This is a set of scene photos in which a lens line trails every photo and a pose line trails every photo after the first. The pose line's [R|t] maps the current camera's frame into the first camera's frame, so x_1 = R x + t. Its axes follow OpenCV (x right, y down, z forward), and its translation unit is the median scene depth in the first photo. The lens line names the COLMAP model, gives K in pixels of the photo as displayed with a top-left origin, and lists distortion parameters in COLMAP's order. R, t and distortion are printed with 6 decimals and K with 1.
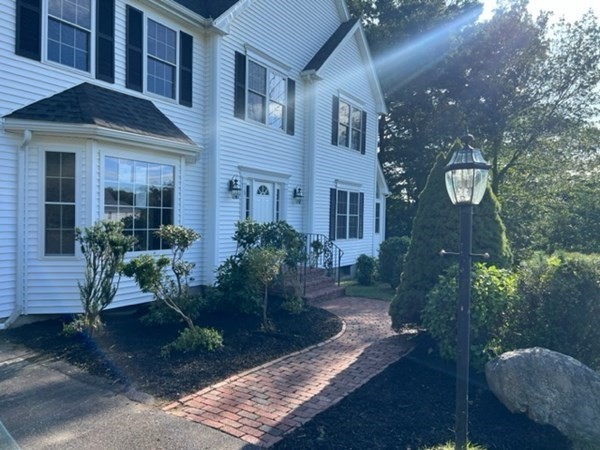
lens RADIAL K [[448.7, 0, 300.0], [0, 448.7, 225.0], [0, 0, 1]] dist [0.008091, -0.003998]
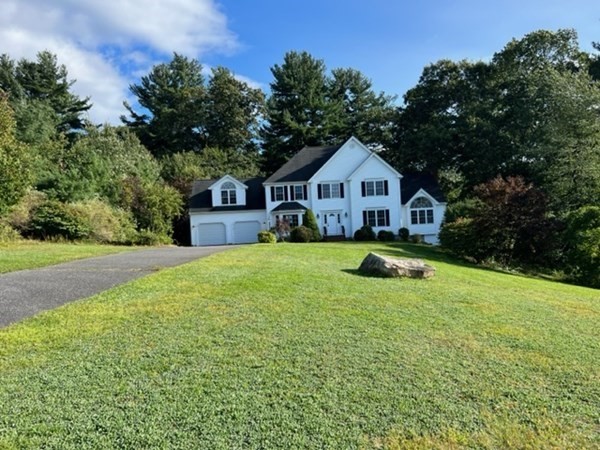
lens RADIAL K [[448.7, 0, 300.0], [0, 448.7, 225.0], [0, 0, 1]] dist [0.008091, -0.003998]
pose [[0.548552, -0.055339, -0.834283, 3.519401], [0.048685, 0.998228, -0.034202, 0.150105], [0.834698, -0.021855, 0.550274, -1.597601]]
